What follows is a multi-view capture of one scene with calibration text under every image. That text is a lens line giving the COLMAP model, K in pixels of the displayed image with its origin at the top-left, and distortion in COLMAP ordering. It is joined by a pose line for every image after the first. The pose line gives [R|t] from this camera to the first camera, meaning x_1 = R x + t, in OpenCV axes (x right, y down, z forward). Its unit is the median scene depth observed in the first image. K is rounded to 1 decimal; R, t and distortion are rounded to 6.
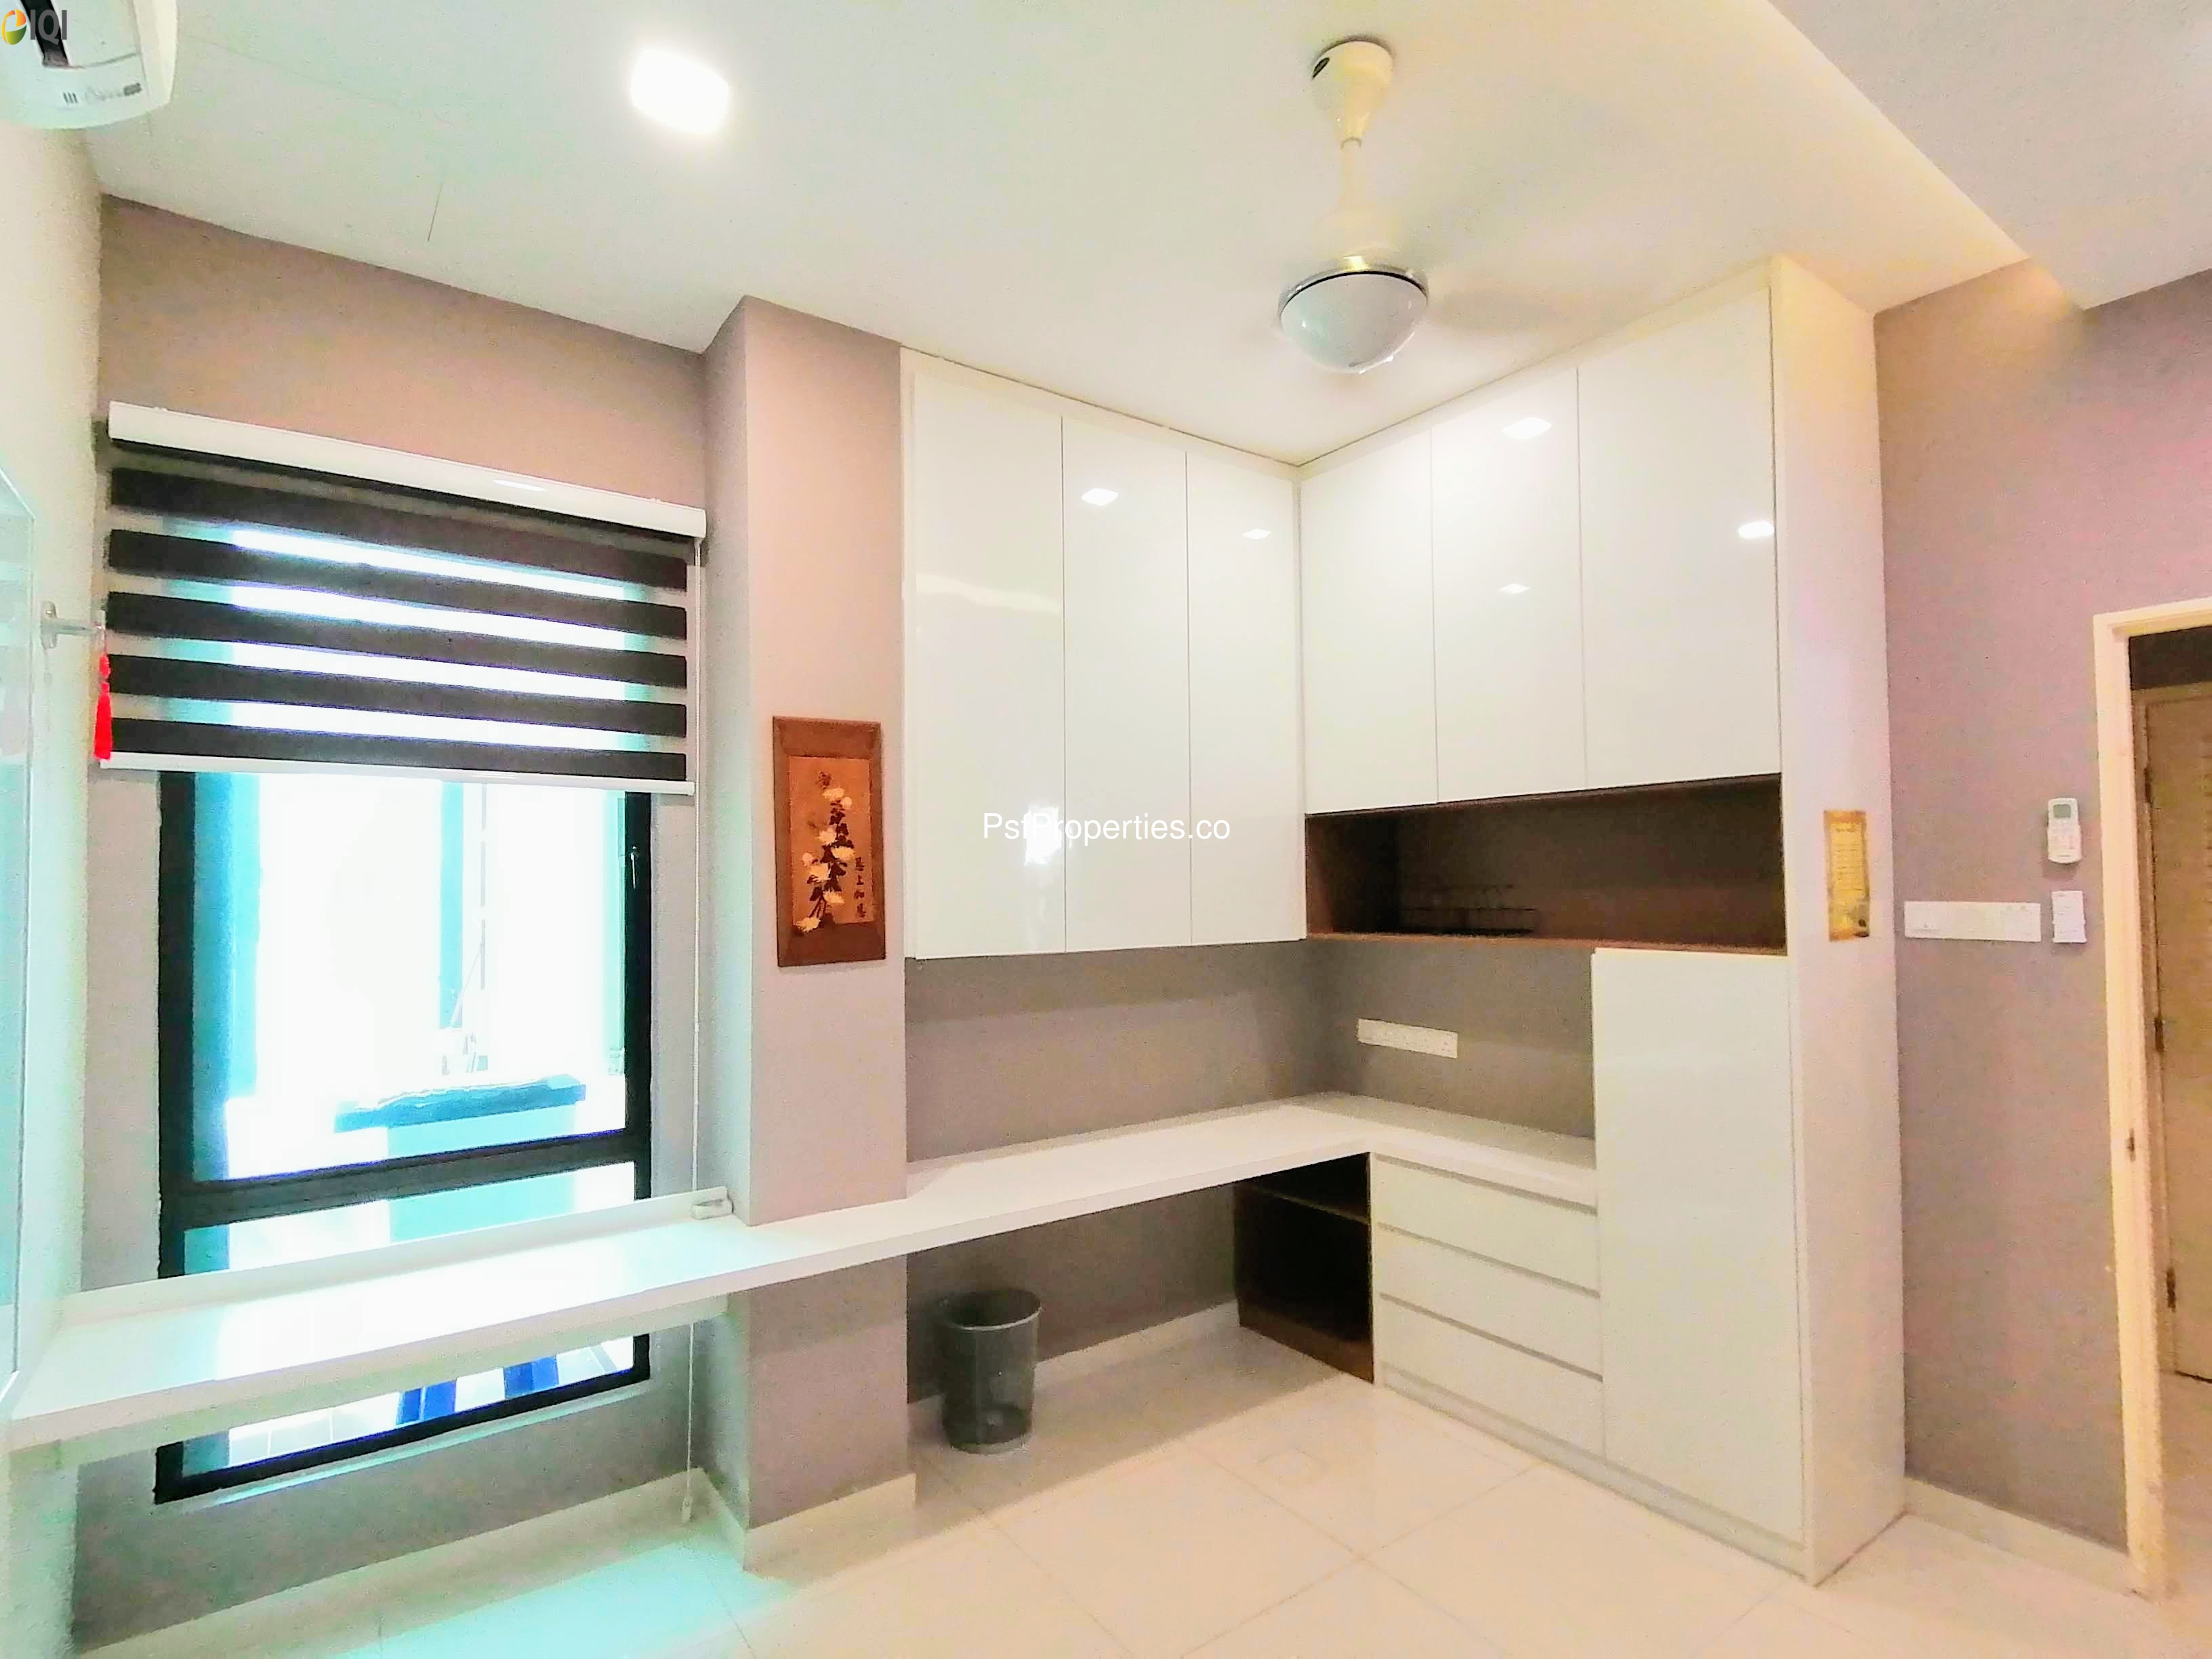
lens RADIAL K [[1105.0, 0, 1125.2], [0, 1105.0, 856.9], [0, 0, 1]] dist [0.036036, -0.024753]
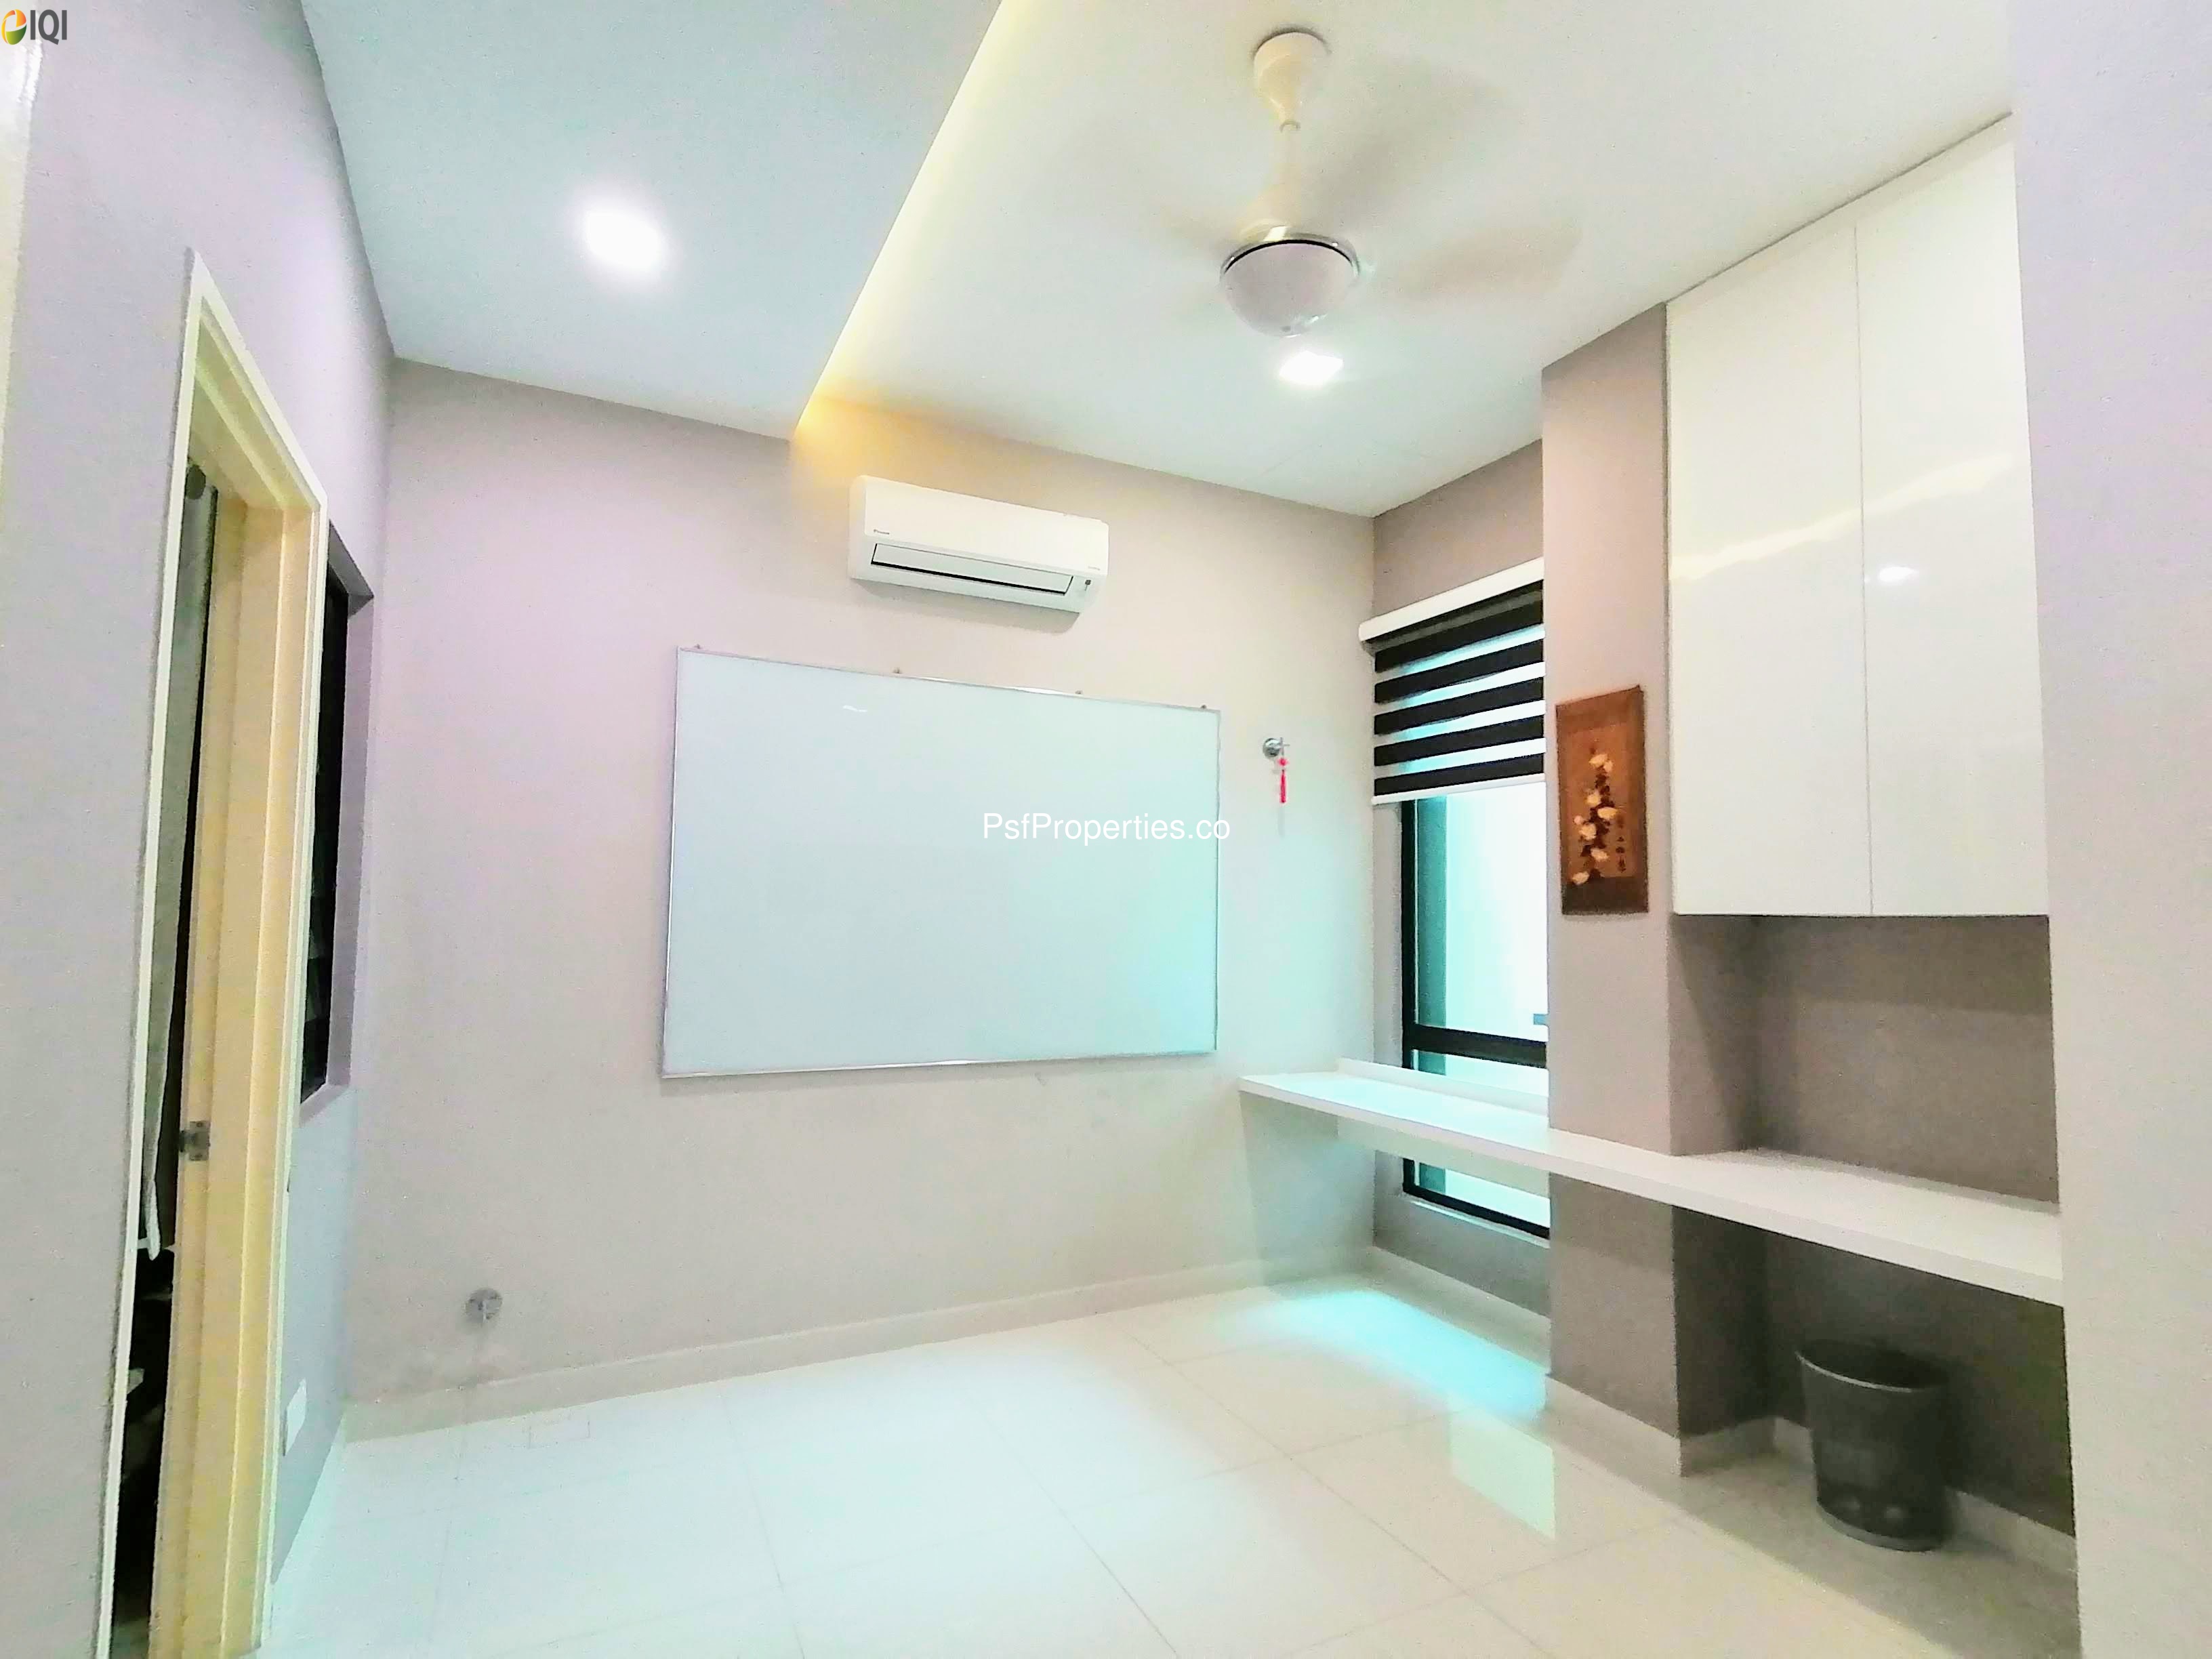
lens RADIAL K [[1105.0, 0, 1125.2], [0, 1105.0, 856.9], [0, 0, 1]] dist [0.036036, -0.024753]
pose [[-0.172879, -0.044292, -0.983947, 0.905543], [0.013832, 0.998781, -0.047390, 0.085342], [0.984846, -0.021803, -0.172055, 0.723647]]
